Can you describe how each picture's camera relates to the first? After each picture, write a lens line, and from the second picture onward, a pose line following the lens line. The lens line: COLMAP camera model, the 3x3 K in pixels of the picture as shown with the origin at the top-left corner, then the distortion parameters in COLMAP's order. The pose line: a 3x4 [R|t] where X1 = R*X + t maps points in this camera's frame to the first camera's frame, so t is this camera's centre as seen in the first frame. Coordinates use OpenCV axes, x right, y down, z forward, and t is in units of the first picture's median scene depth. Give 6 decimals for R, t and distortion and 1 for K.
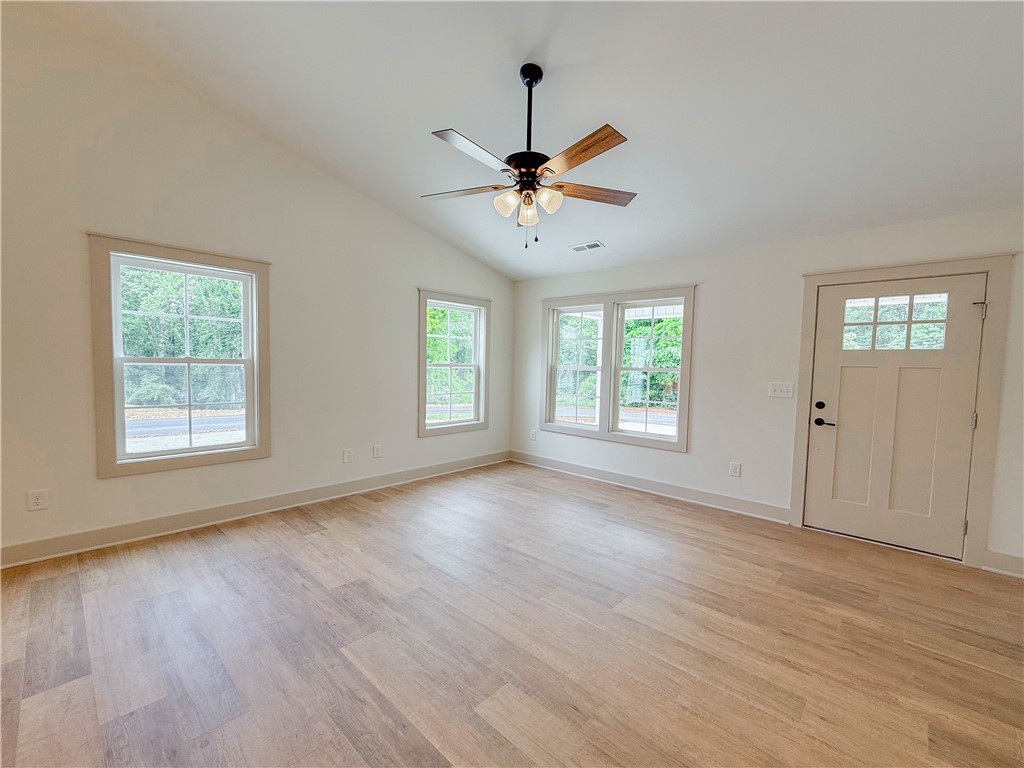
lens RADIAL K [[412.0, 0, 508.6], [0, 412.0, 384.9], [0, 0, 1]] dist [-0.000383, -0.000257]
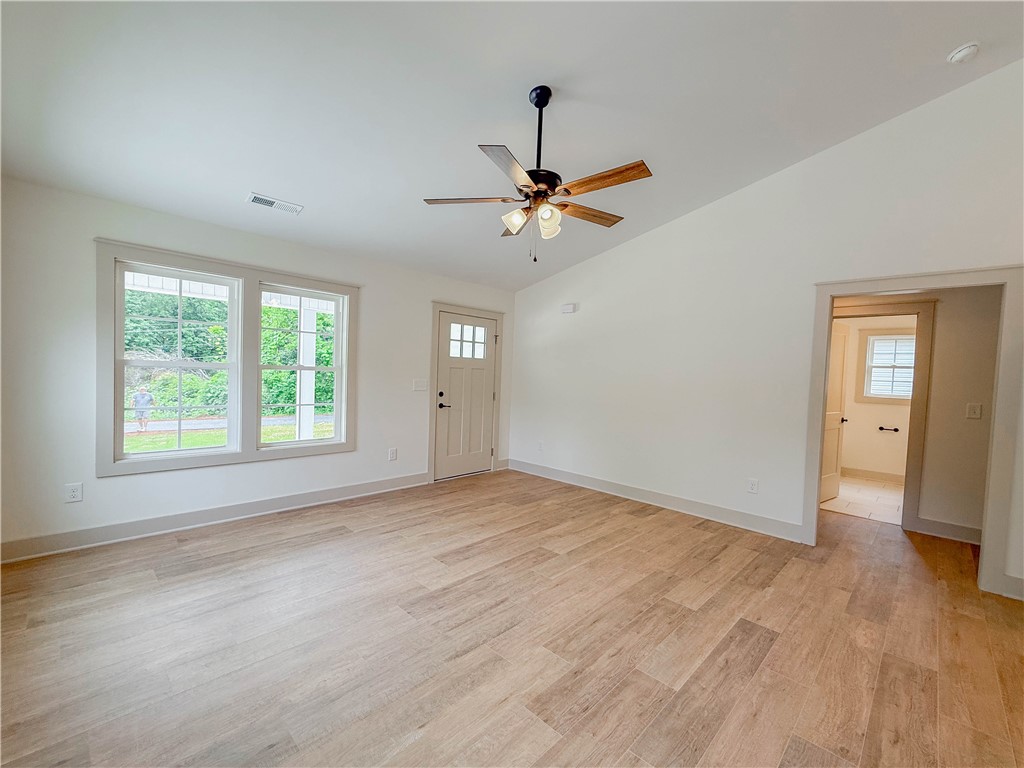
lens RADIAL K [[412.0, 0, 514.5], [0, 412.0, 385.9], [0, 0, 1]] dist [-0.000383, -0.000257]
pose [[0.065832, -0.051825, 0.996484, -0.717326], [0.015566, 0.998582, 0.050906, -0.053193], [-0.997709, 0.012160, 0.066545, 0.702209]]
